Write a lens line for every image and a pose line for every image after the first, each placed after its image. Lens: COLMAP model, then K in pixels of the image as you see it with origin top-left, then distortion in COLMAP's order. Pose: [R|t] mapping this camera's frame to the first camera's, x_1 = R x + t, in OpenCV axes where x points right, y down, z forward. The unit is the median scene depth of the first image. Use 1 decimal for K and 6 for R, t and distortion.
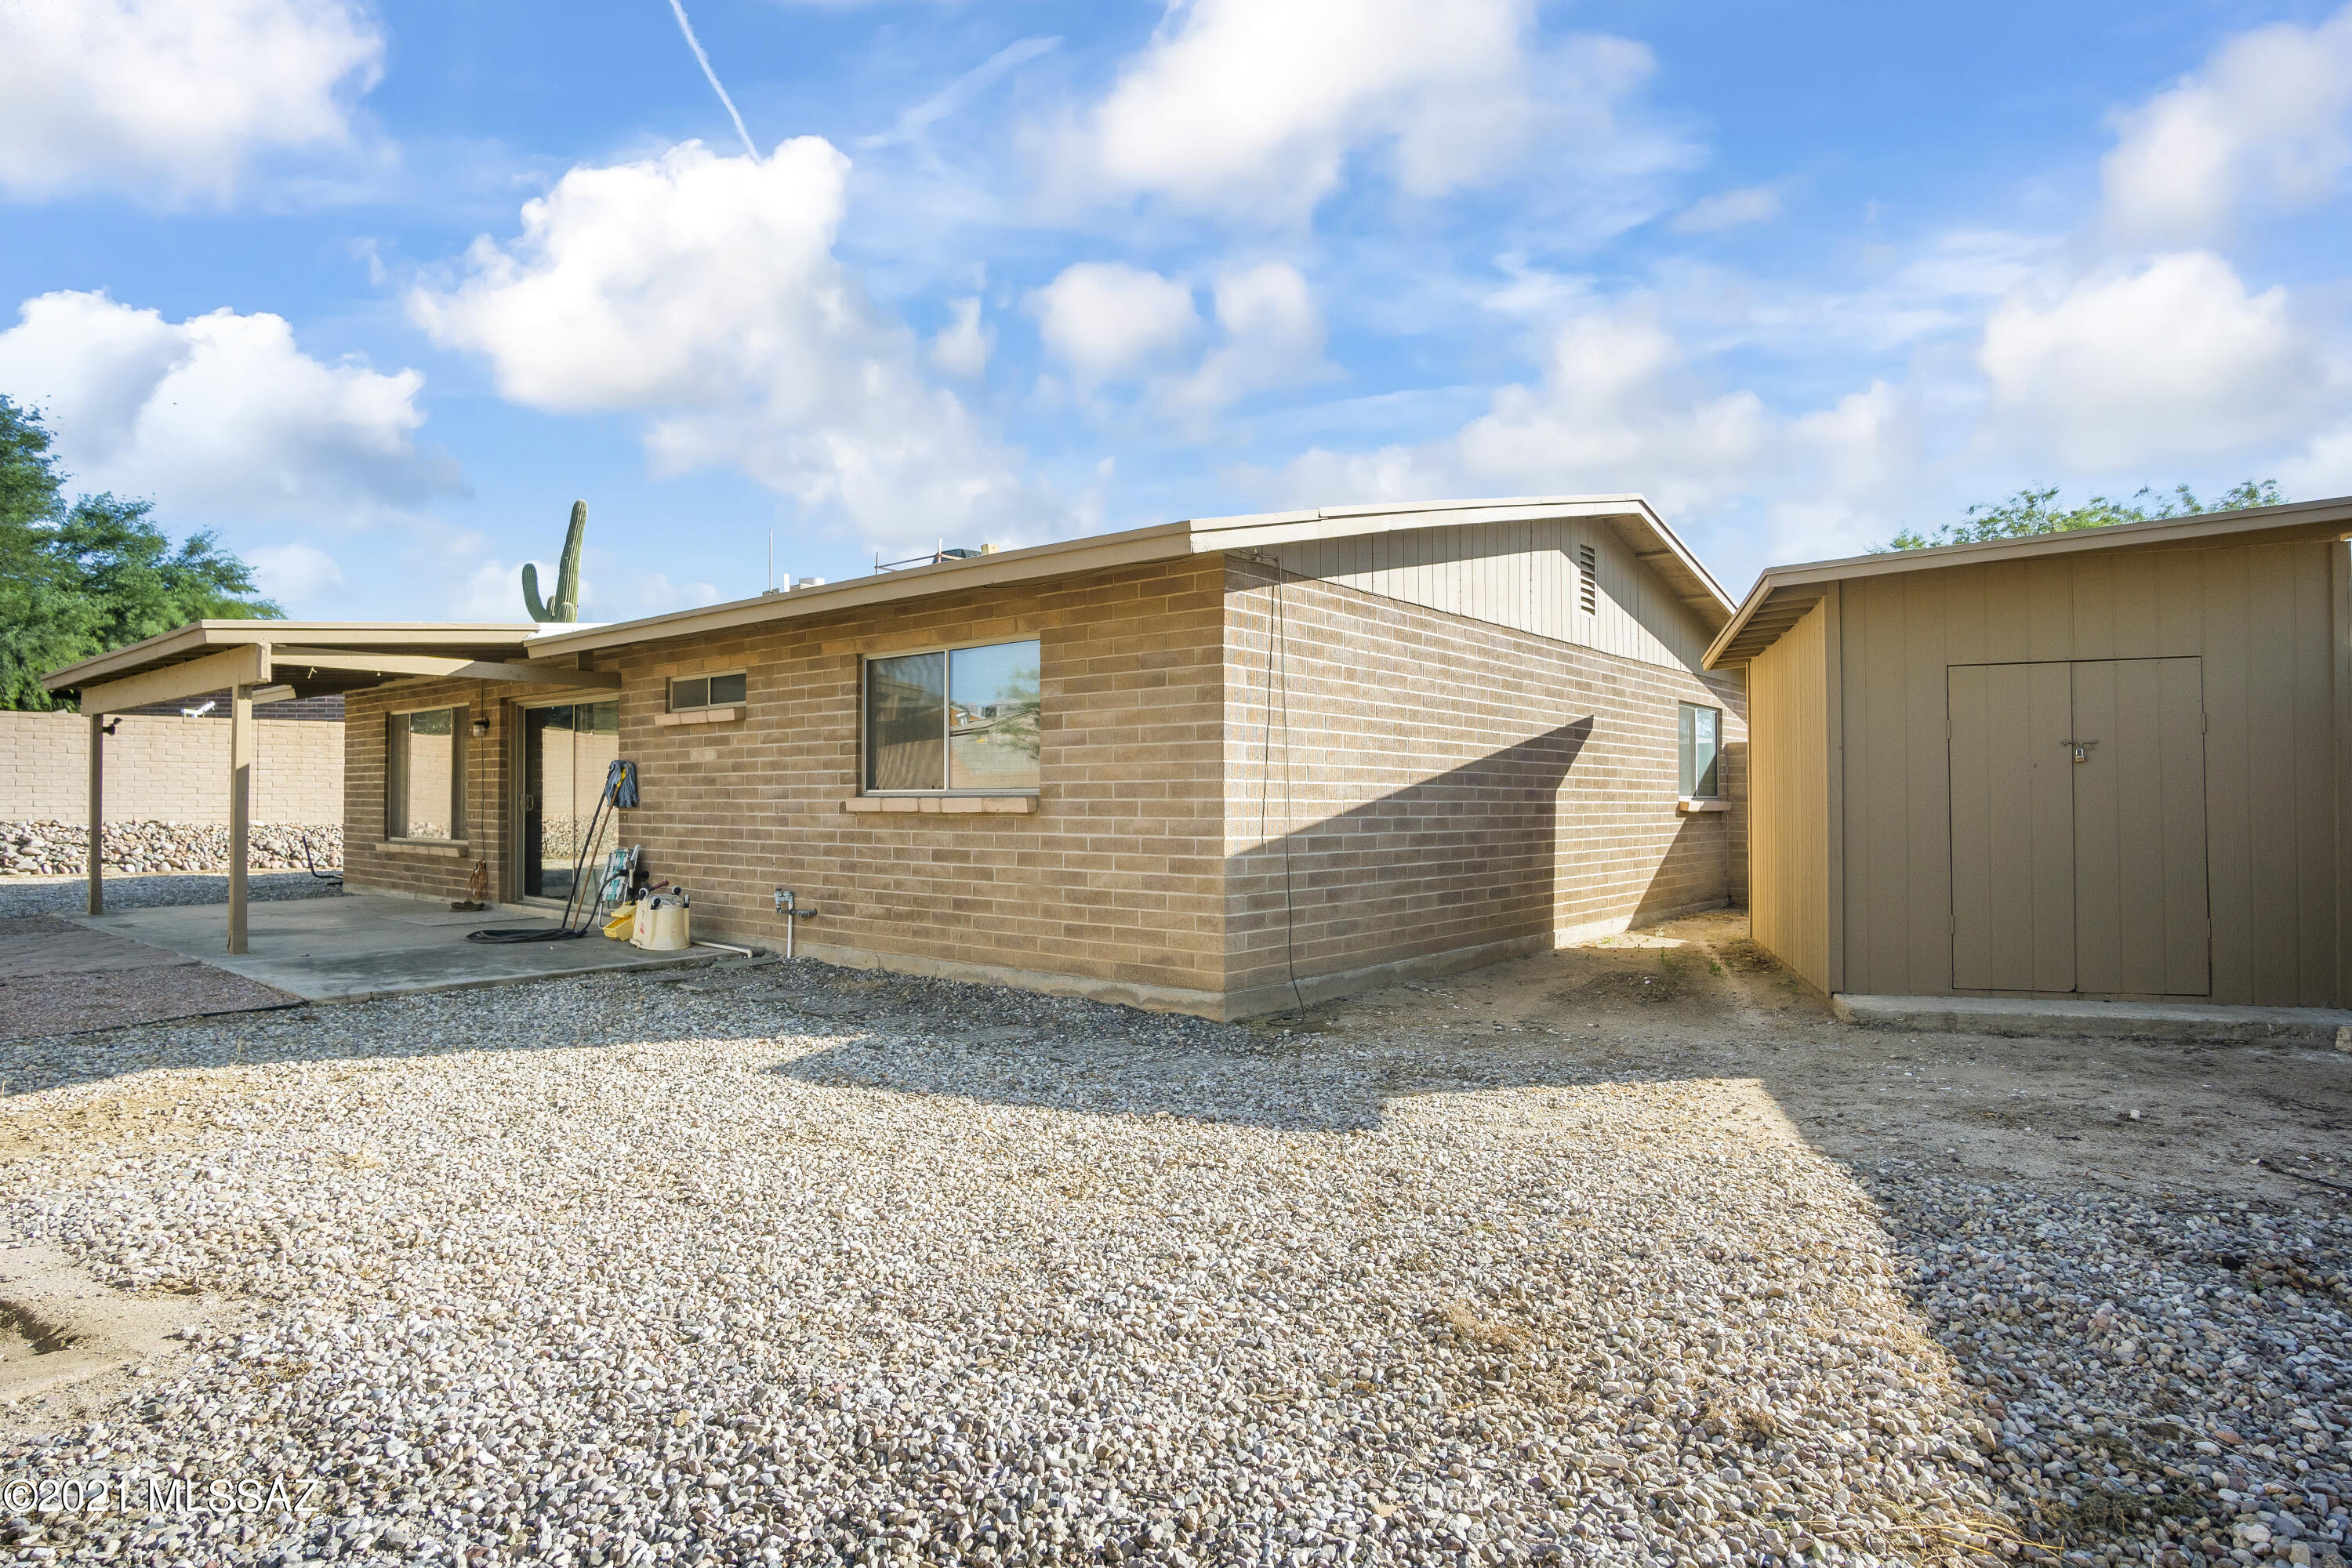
lens RADIAL K [[1269.0, 0, 1162.0], [0, 1269.0, 783.4], [0, 0, 1]] dist [-0.036594, 0.010139]
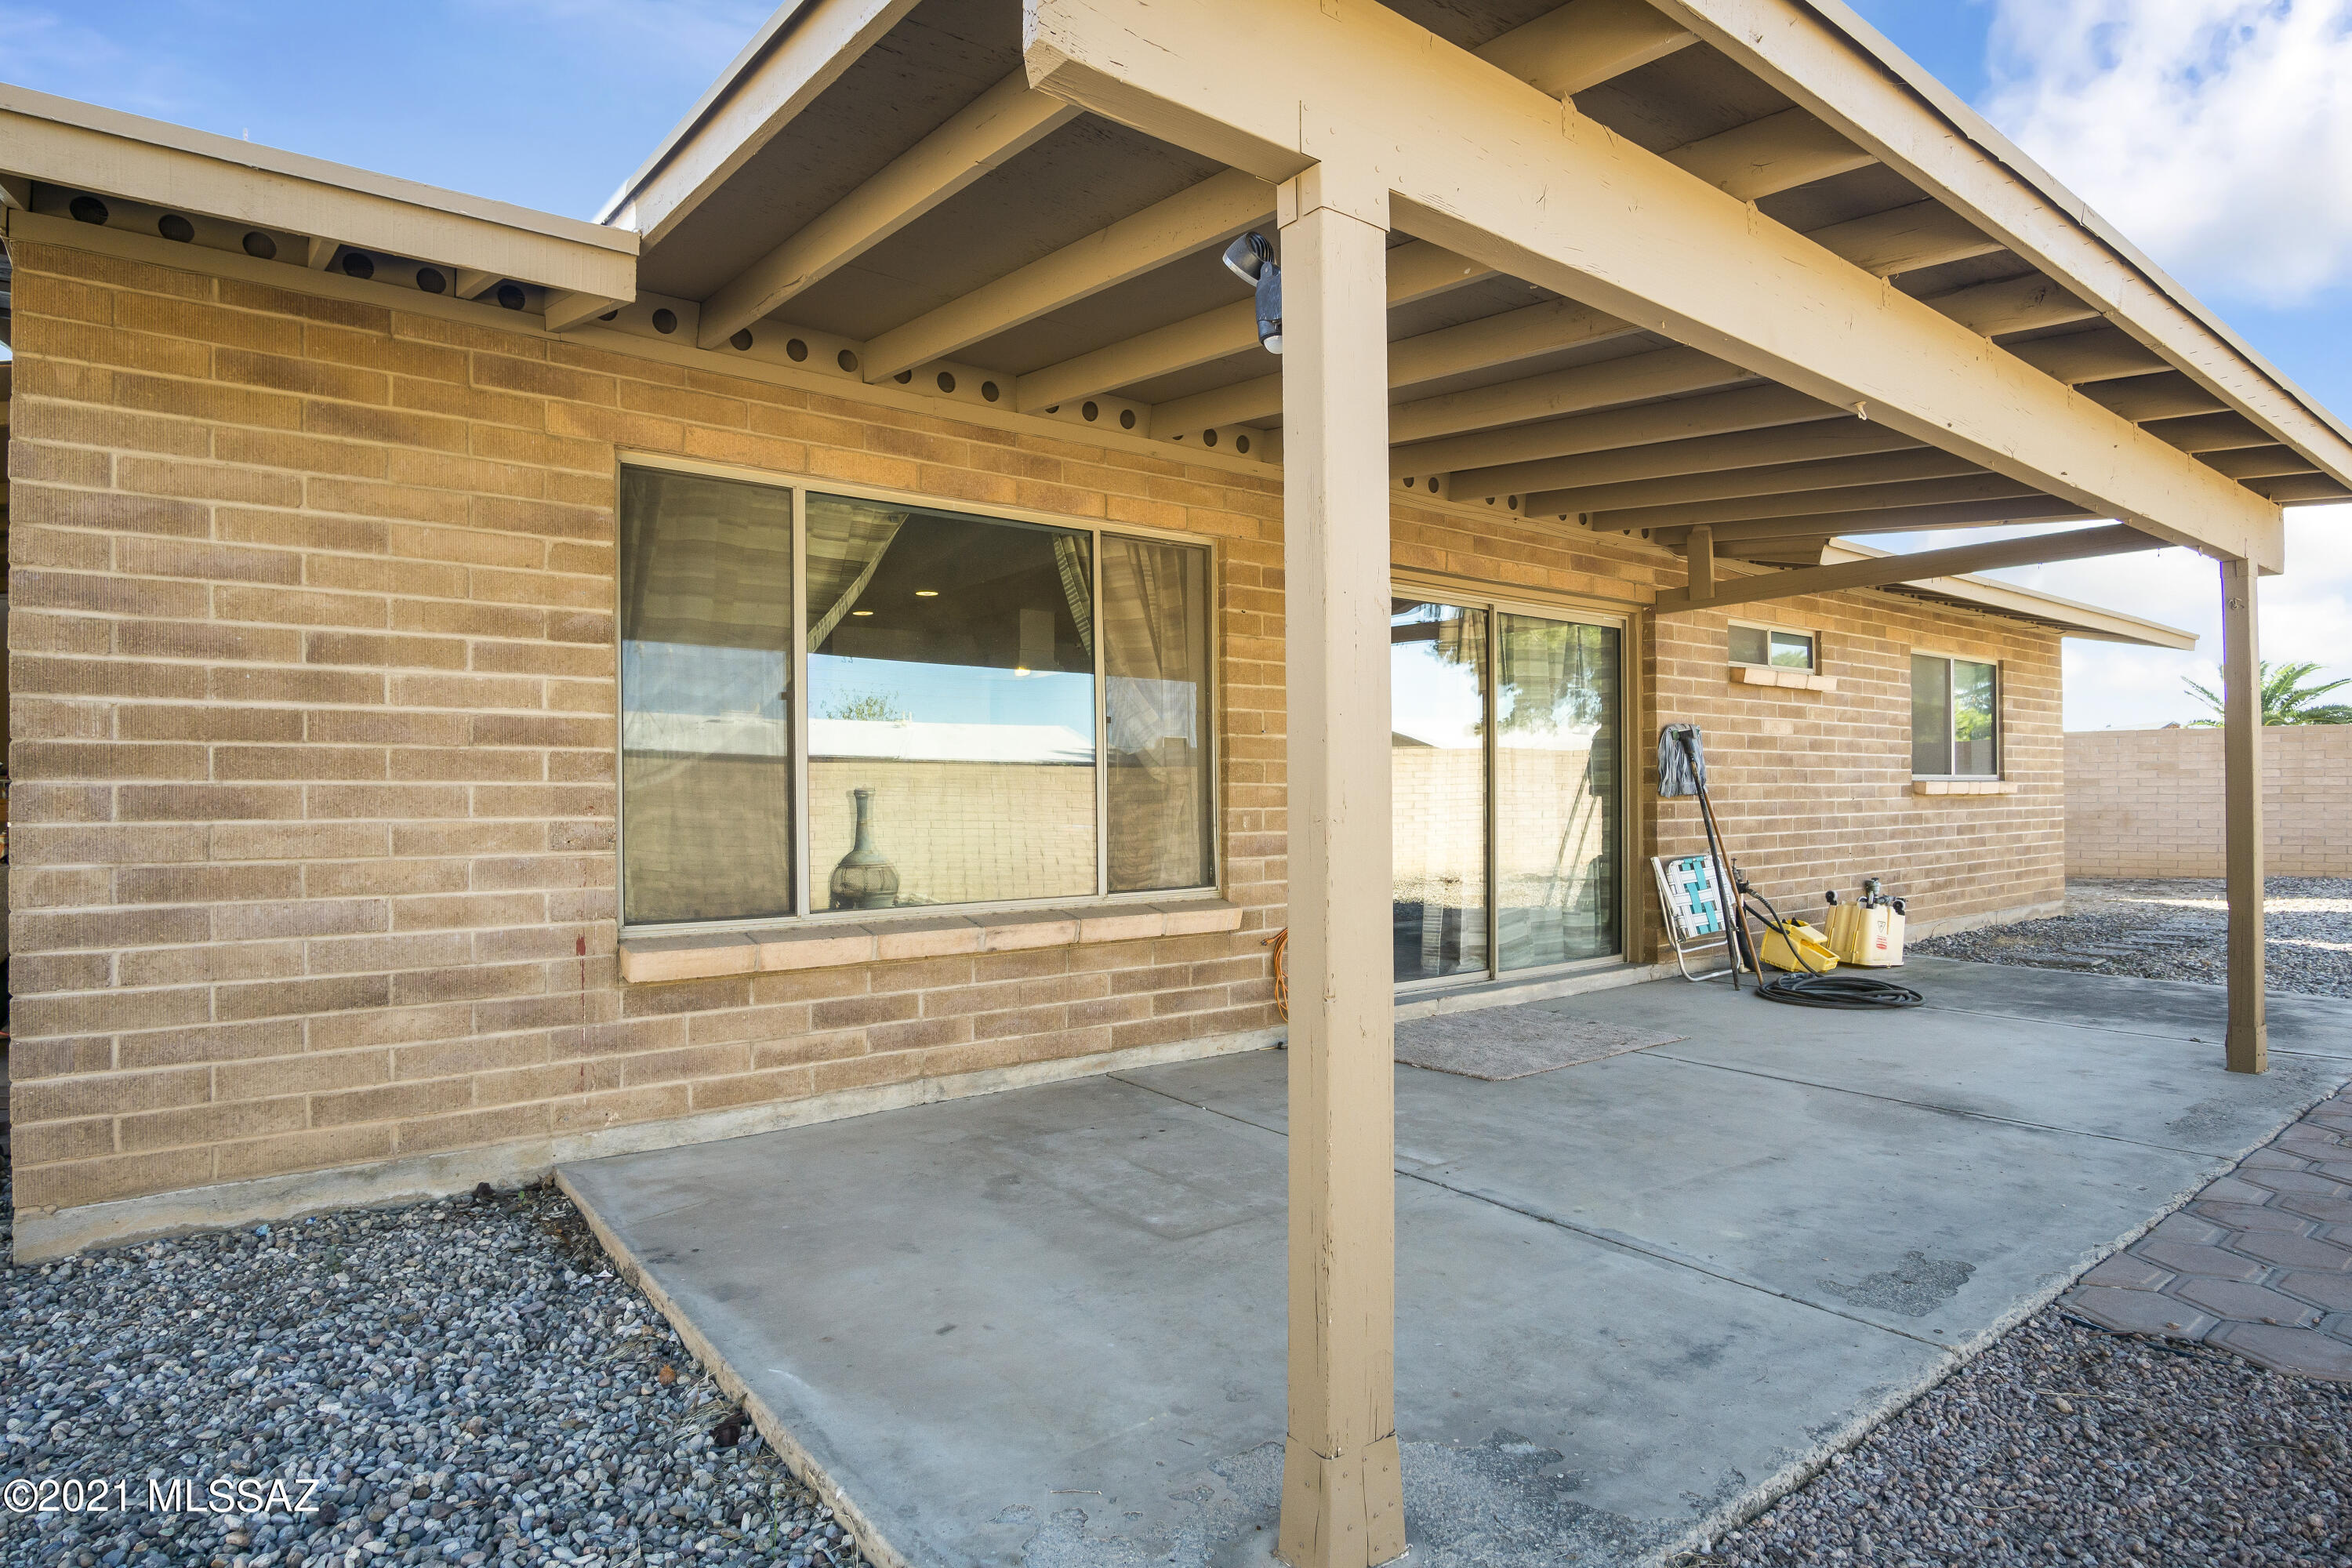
lens RADIAL K [[1269.0, 0, 1162.0], [0, 1269.0, 783.4], [0, 0, 1]] dist [-0.036594, 0.010139]
pose [[0.221102, 0.003283, 0.975245, -1.280533], [-0.009520, 0.999954, -0.001208, 0.018241], [-0.975204, -0.009017, 0.221123, 1.259519]]
